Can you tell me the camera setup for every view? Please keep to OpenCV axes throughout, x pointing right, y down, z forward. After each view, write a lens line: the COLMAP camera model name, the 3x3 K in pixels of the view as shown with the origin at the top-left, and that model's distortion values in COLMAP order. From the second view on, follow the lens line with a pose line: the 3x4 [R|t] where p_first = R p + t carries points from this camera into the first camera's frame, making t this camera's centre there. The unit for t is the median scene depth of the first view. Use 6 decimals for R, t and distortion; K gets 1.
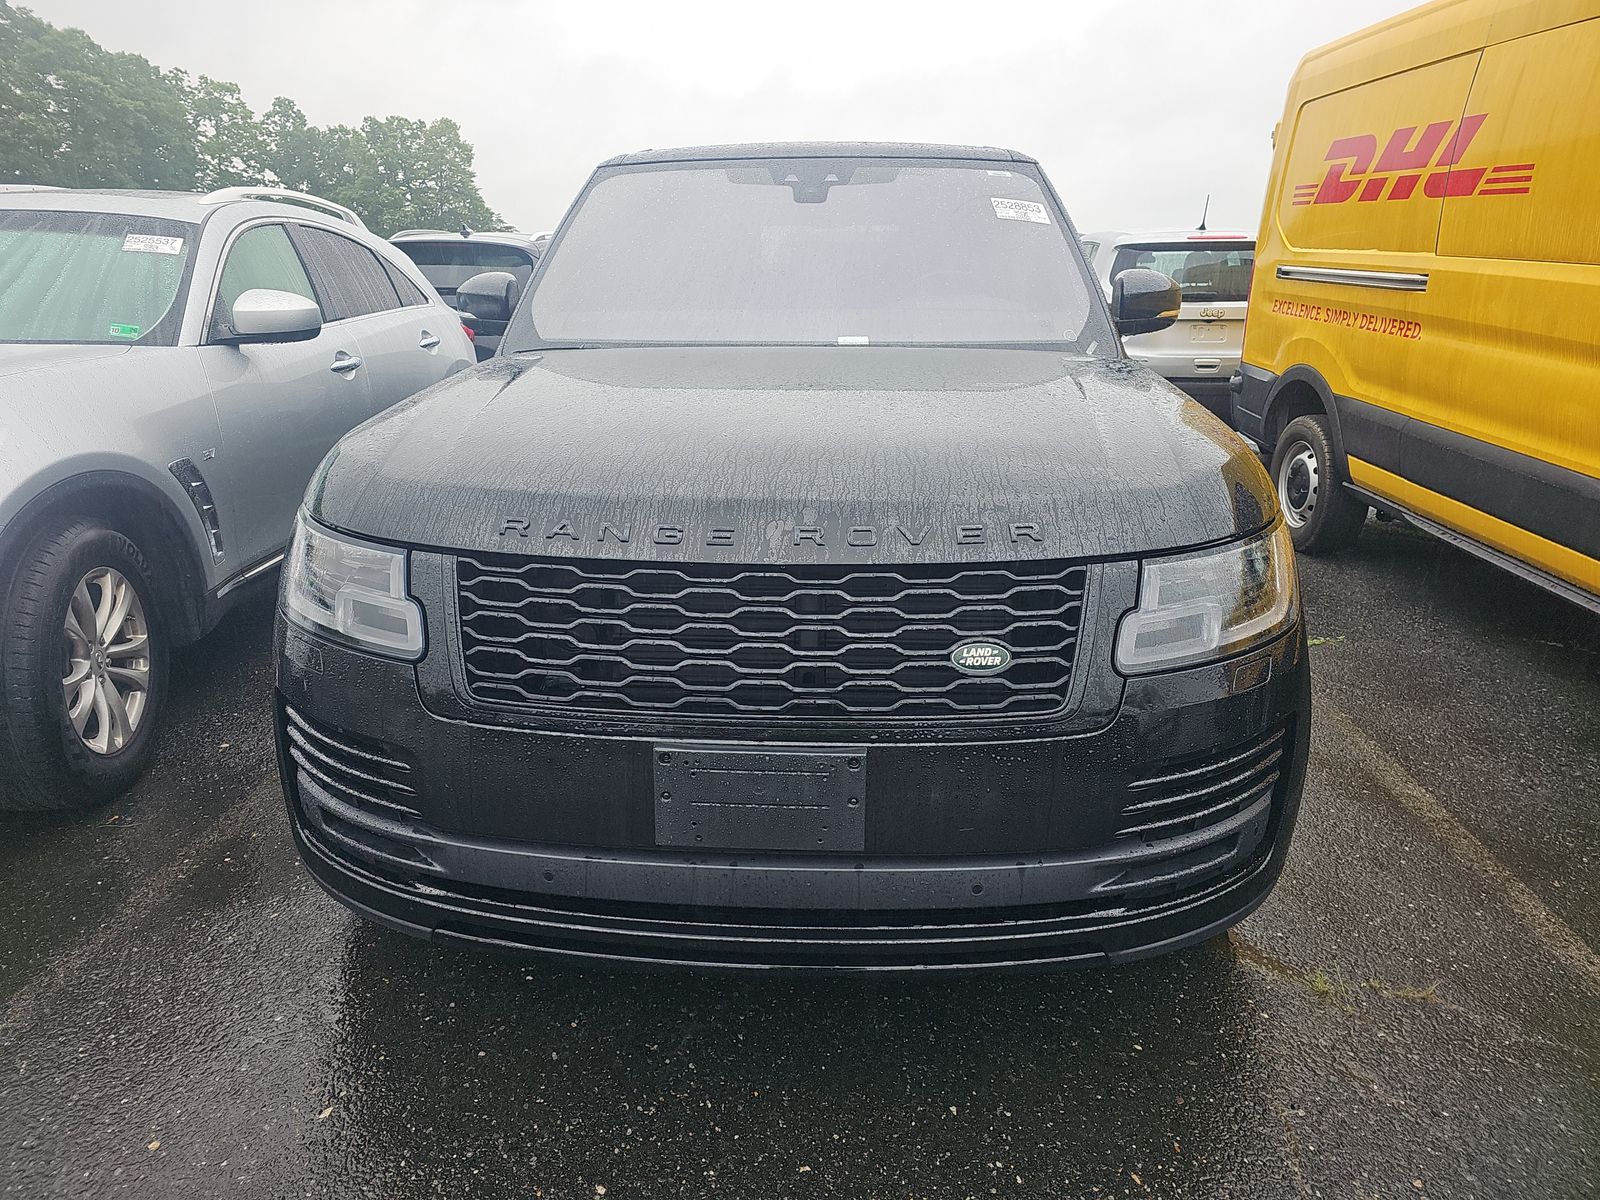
lens RADIAL K [[1096.3, 0, 798.3], [0, 1096.3, 570.1], [0, 0, 1]] dist [0.001347, -0.018610]
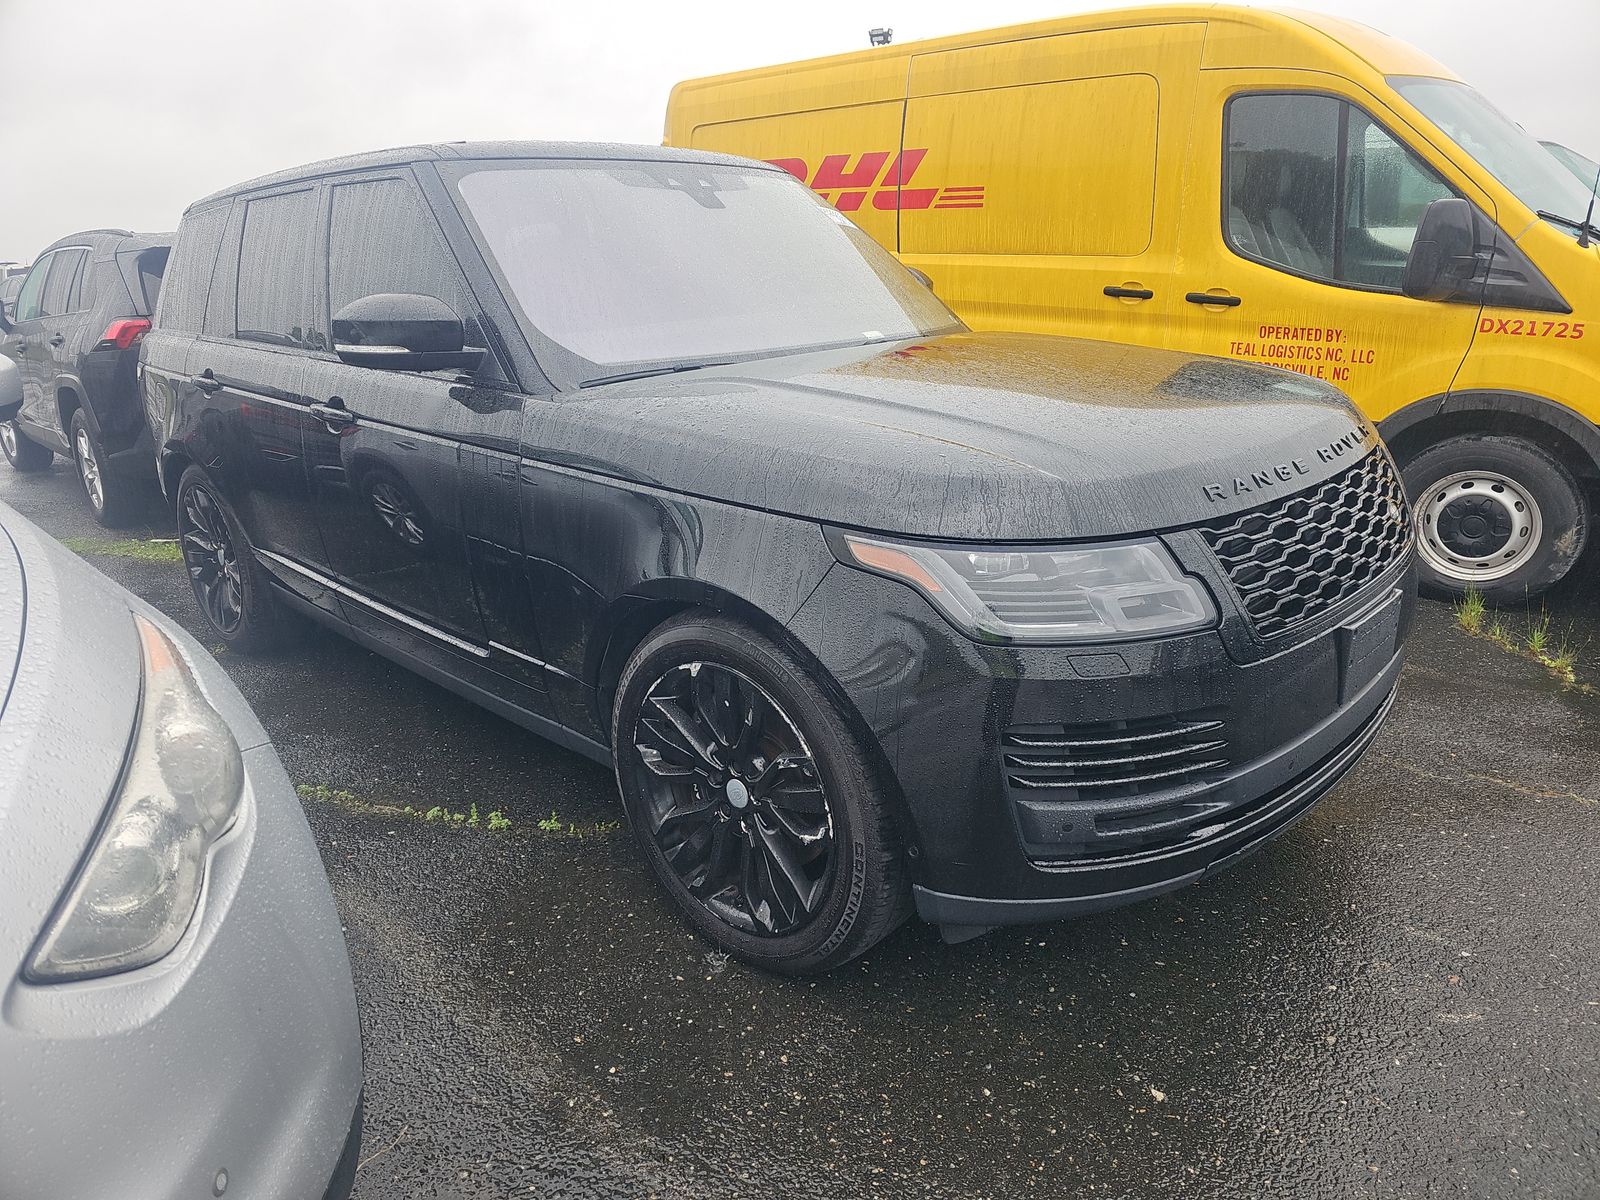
lens RADIAL K [[1068.8, 0, 800.0], [0, 1068.8, 600.0], [0, 0, 1]] dist [0.018023, -0.000685]
pose [[0.625862, -0.255111, 0.737032, -0.727368], [0.237196, 0.962489, 0.131731, -0.095486], [-0.742991, 0.092375, 0.662896, 0.306876]]
